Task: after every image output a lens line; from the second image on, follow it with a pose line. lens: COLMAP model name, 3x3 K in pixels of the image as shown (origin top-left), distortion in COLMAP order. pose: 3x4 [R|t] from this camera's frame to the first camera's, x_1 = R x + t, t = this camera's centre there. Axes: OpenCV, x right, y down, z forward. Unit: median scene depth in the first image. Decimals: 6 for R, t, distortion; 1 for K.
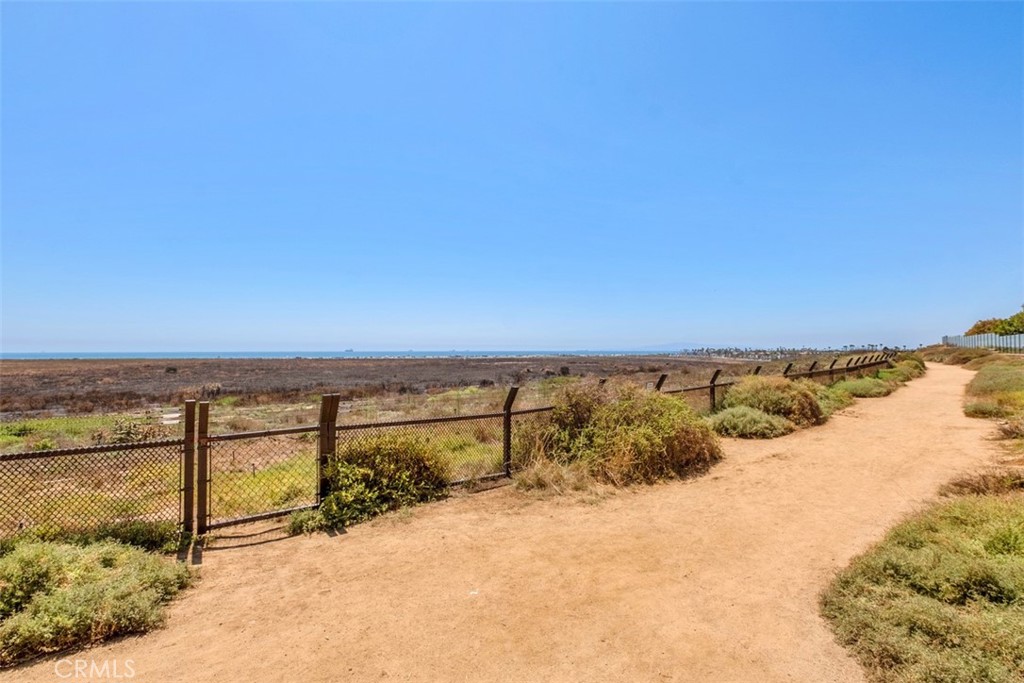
lens RADIAL K [[453.0, 0, 510.4], [0, 453.0, 339.2], [0, 0, 1]] dist [-0.000559, 0.000209]
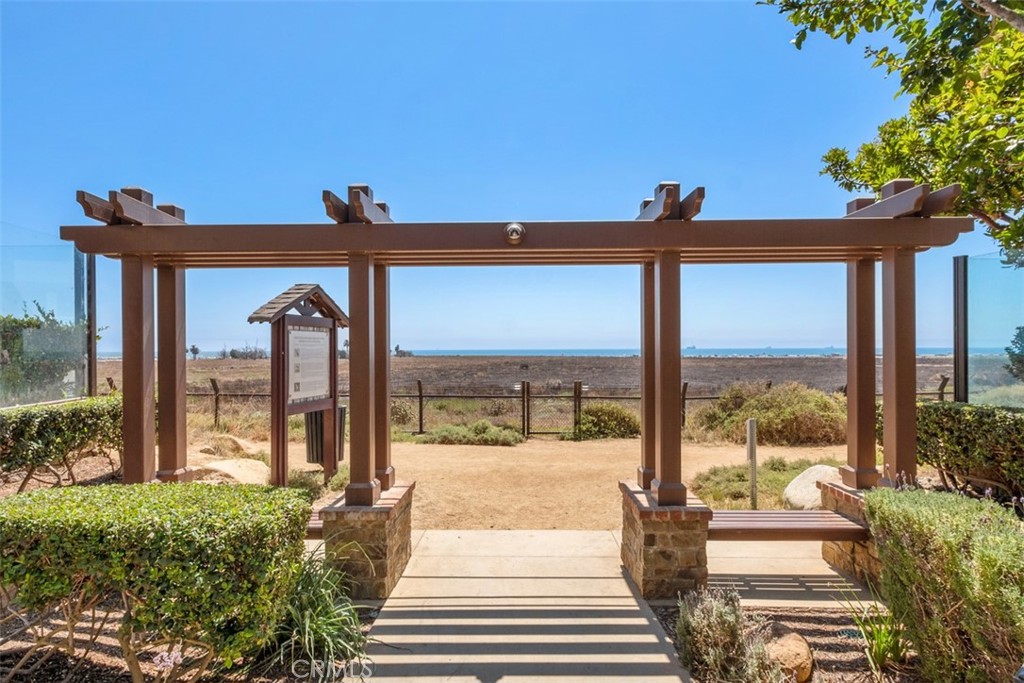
lens RADIAL K [[533.8, 0, 515.6], [0, 533.8, 346.5], [0, 0, 1]] dist [-0.000692, -0.000017]
pose [[0.790885, -0.003953, -0.611952, 0.970286], [0.017970, 0.999698, 0.016768, -0.089858], [0.611701, -0.024258, 0.790717, -1.232247]]
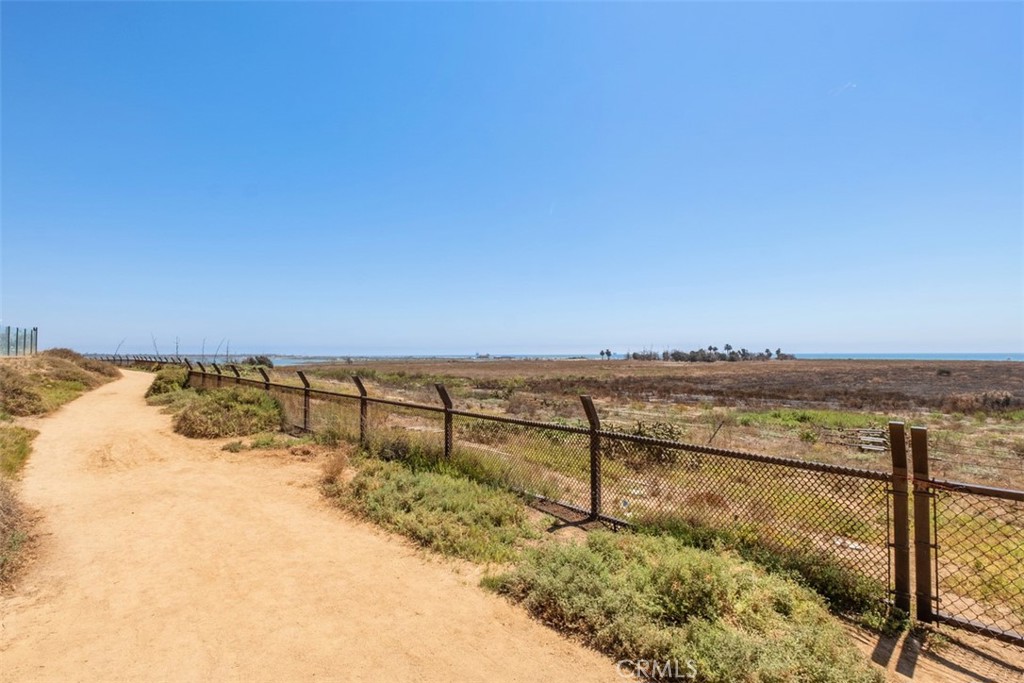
lens RADIAL K [[453.0, 0, 517.8], [0, 453.0, 348.5], [0, 0, 1]] dist [-0.000559, 0.000209]
pose [[0.172609, -0.009349, -0.984946, -0.113566], [0.028135, 0.999594, -0.004558, 0.009102], [0.984589, -0.026924, 0.172802, 0.287731]]
